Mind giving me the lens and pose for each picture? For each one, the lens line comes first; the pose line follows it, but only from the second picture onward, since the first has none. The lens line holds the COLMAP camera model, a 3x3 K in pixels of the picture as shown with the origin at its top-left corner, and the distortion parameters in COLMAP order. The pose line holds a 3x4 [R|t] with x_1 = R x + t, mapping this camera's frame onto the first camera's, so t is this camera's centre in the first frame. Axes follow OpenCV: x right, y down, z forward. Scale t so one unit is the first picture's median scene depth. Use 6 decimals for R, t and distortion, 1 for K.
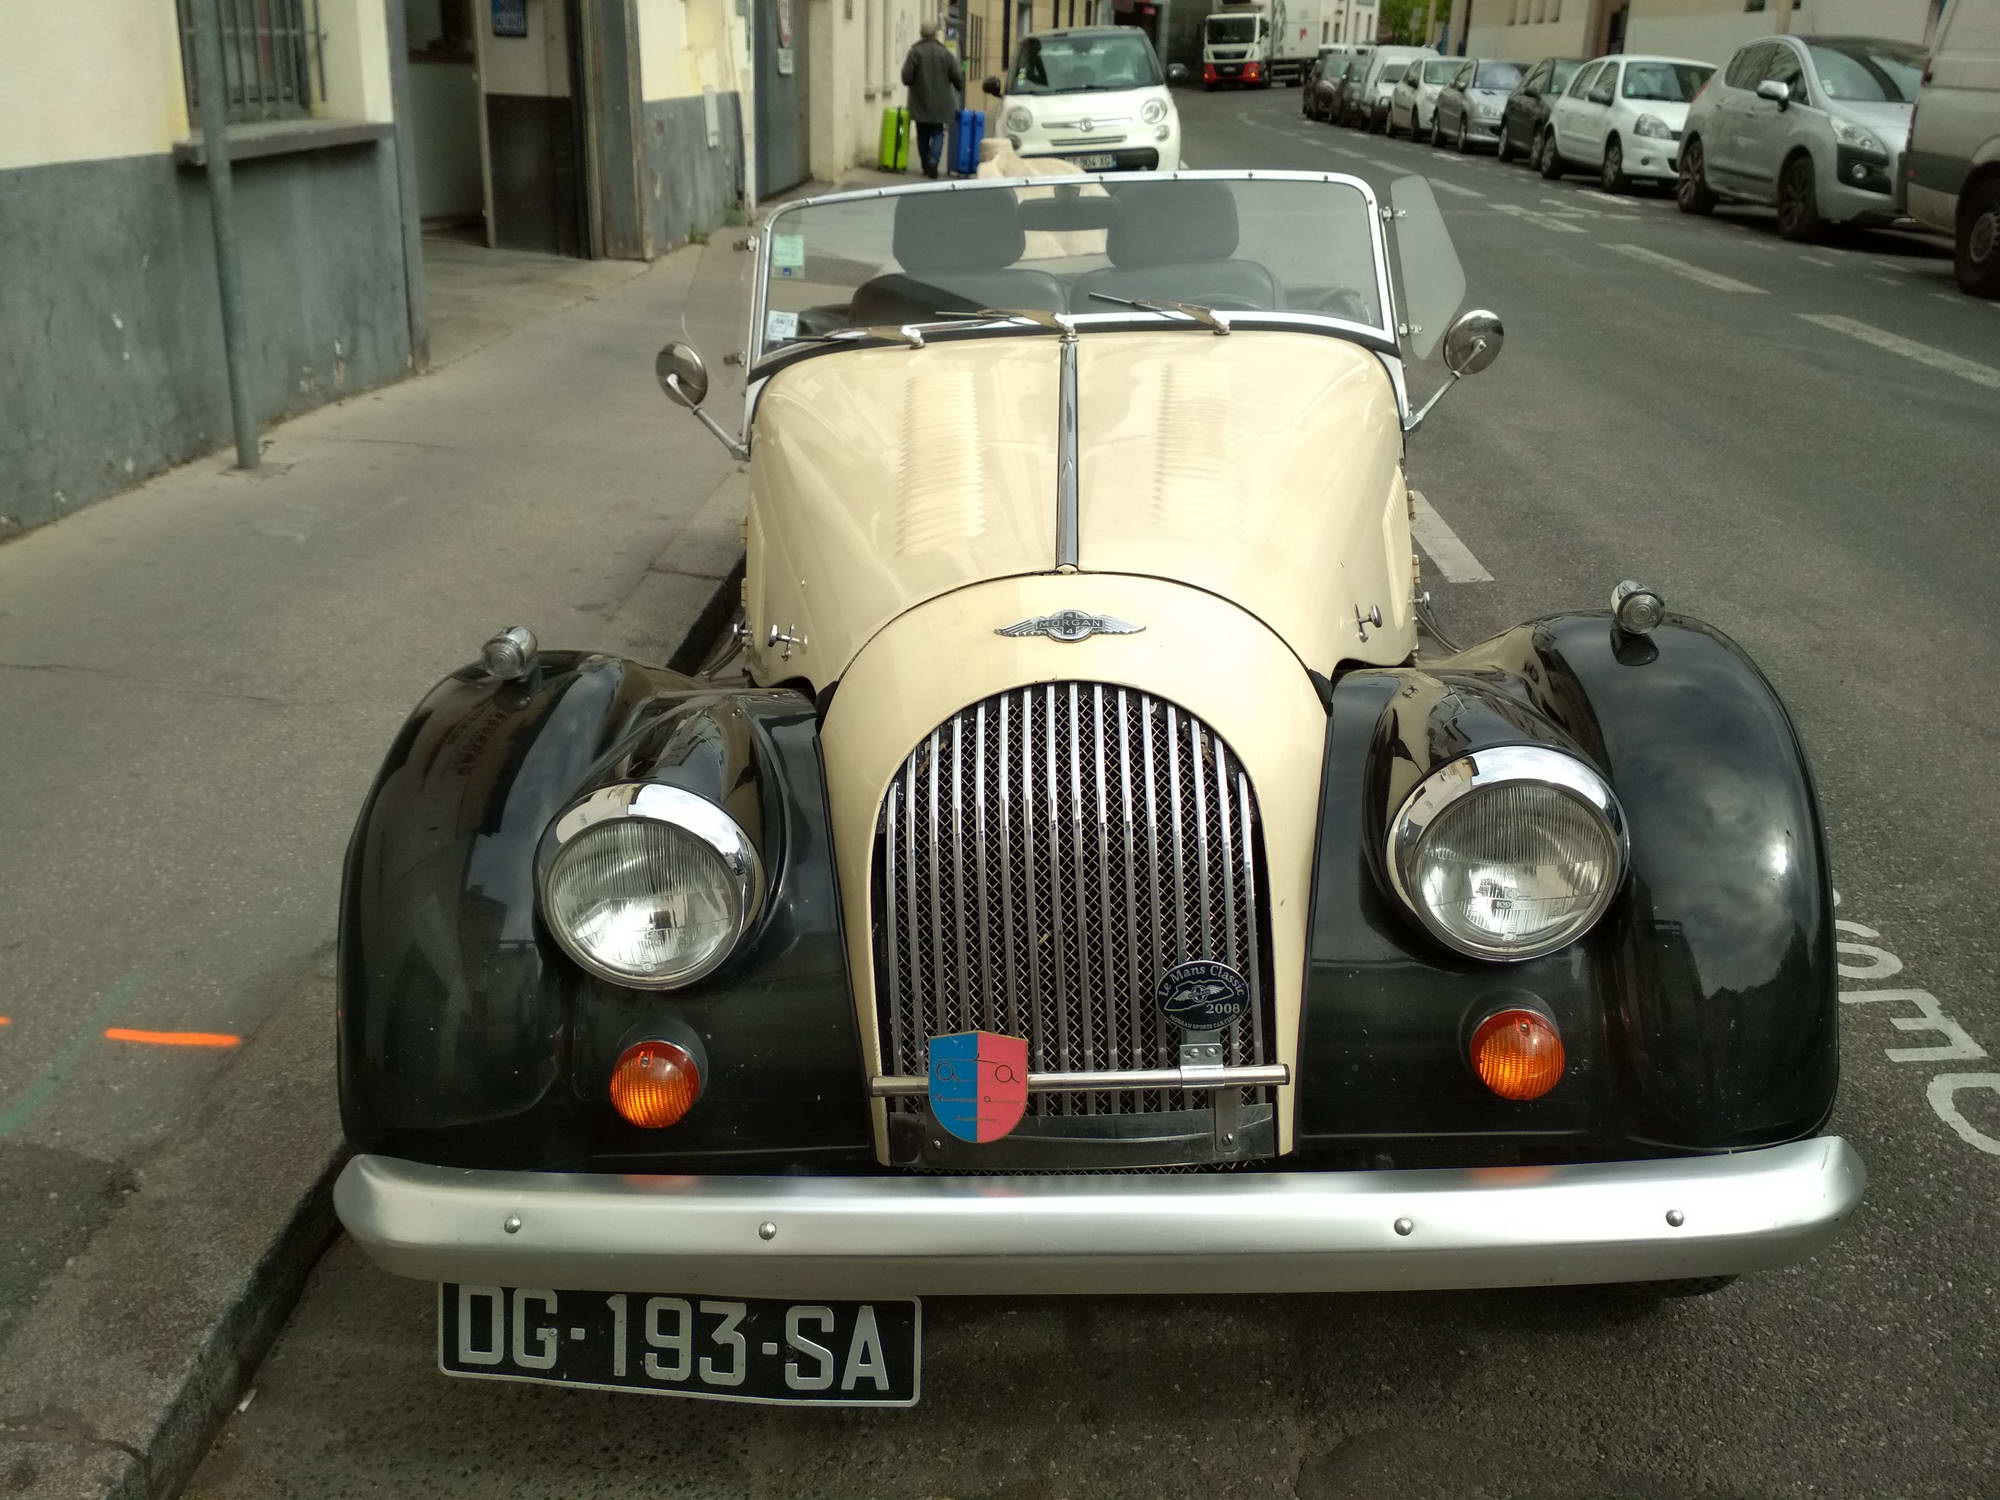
lens RADIAL K [[1778.9, 0, 995.6], [0, 1778.9, 750.1], [0, 0, 1]] dist [0.110233, -0.223045]
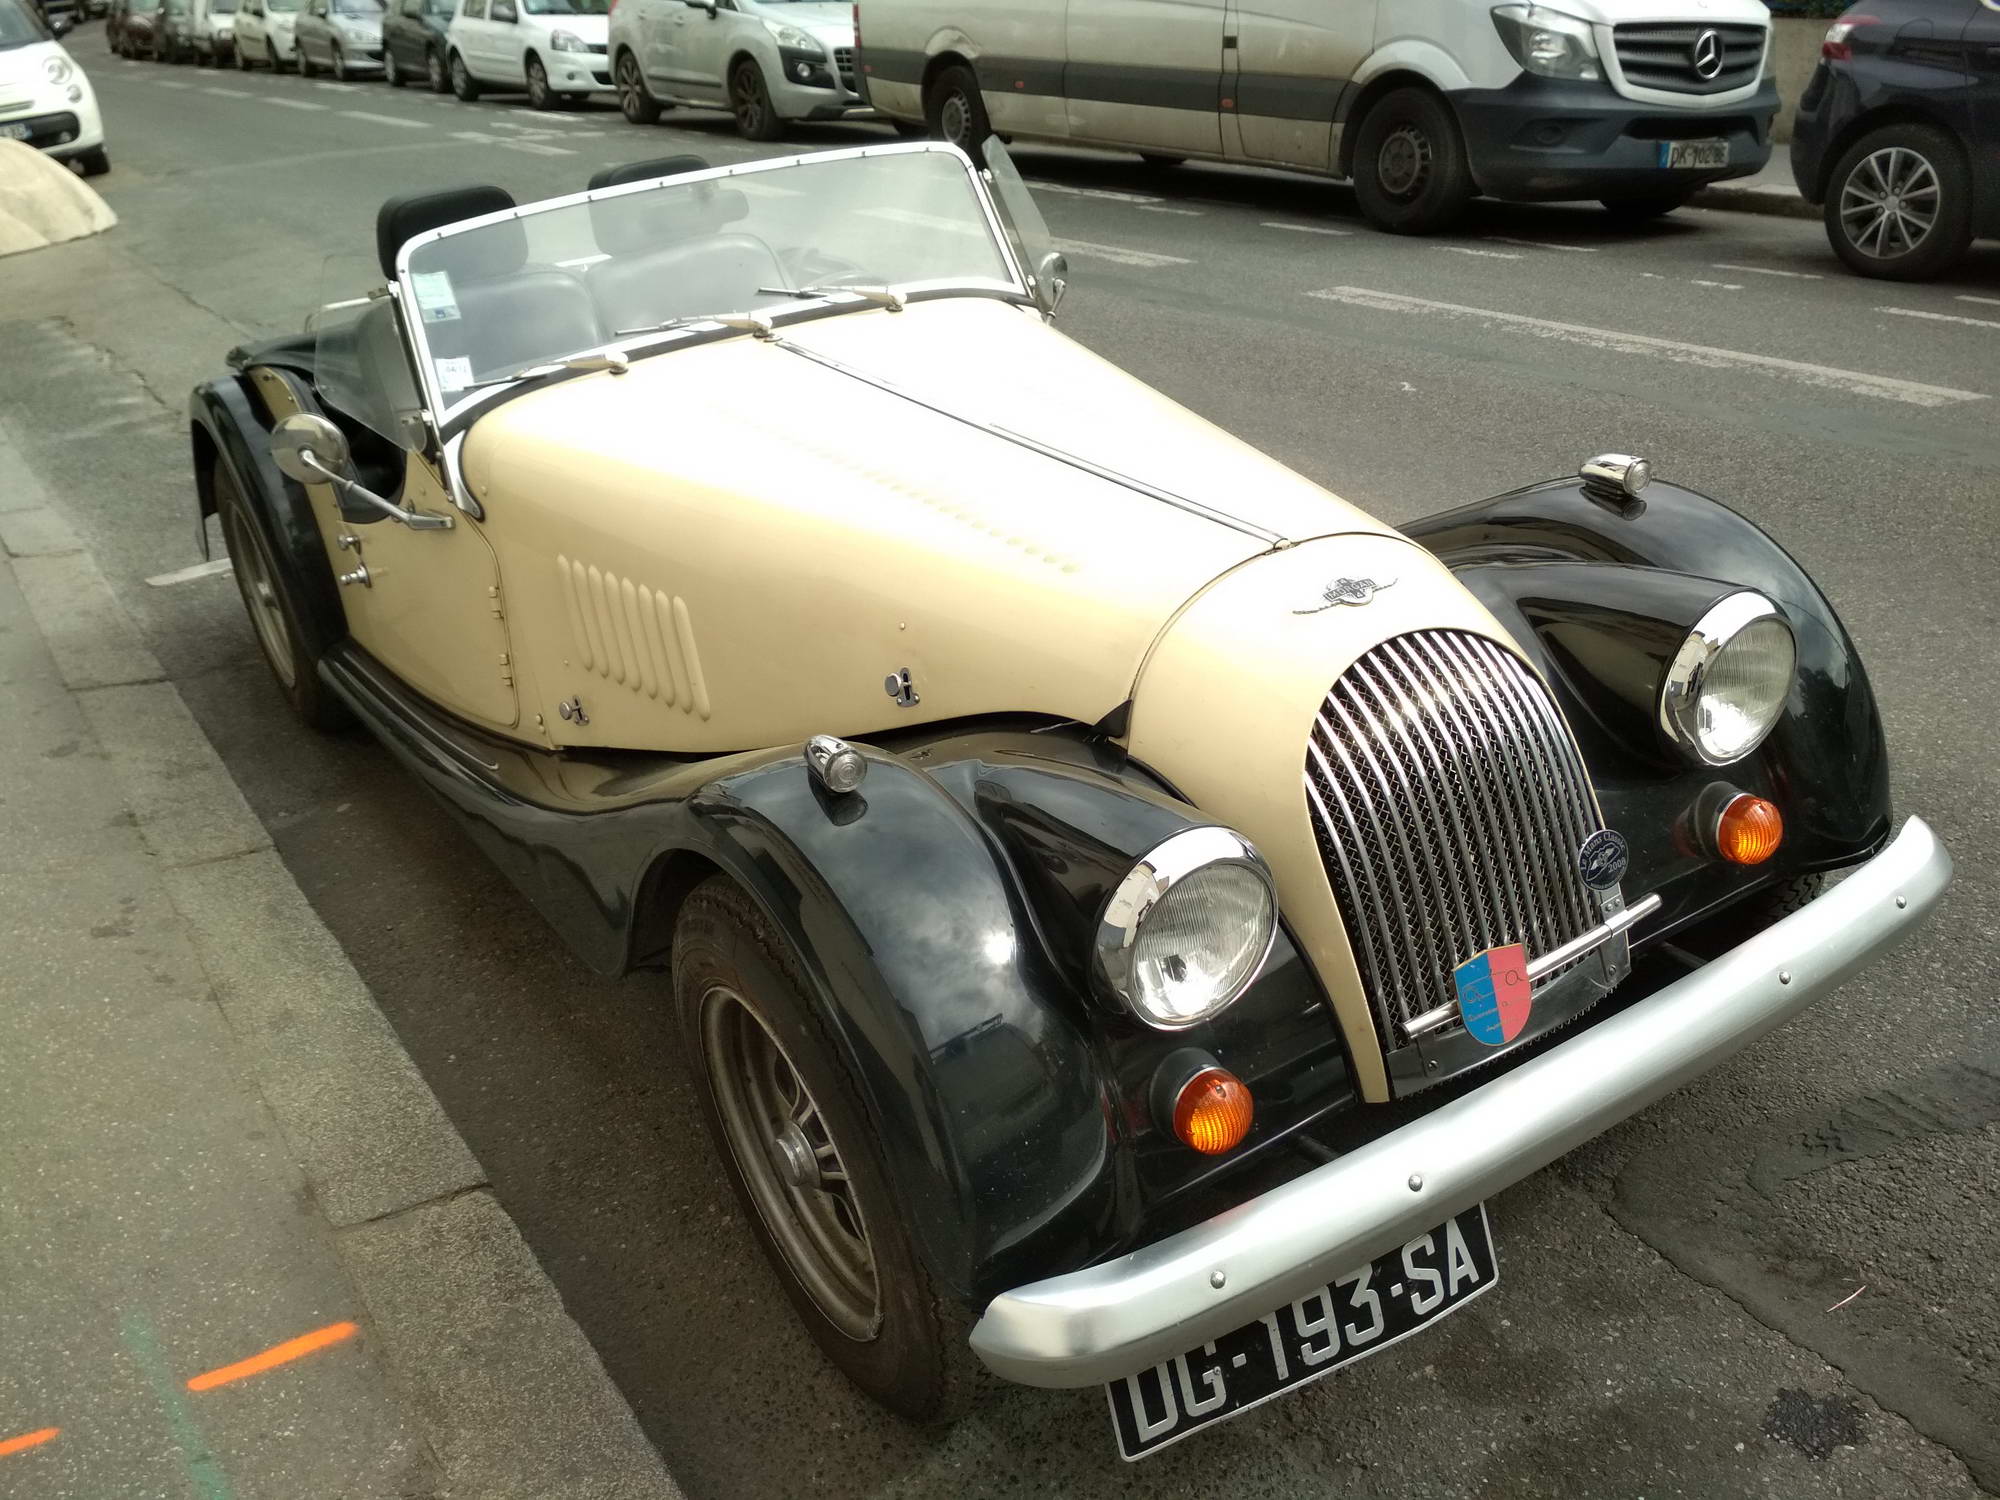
lens RADIAL K [[1778.9, 0, 995.6], [0, 1778.9, 750.1], [0, 0, 1]] dist [0.110233, -0.223045]
pose [[0.815794, -0.278230, 0.507019, -0.120610], [0.256241, 0.959818, 0.114413, -0.026181], [-0.518479, 0.036582, 0.854308, 0.027218]]
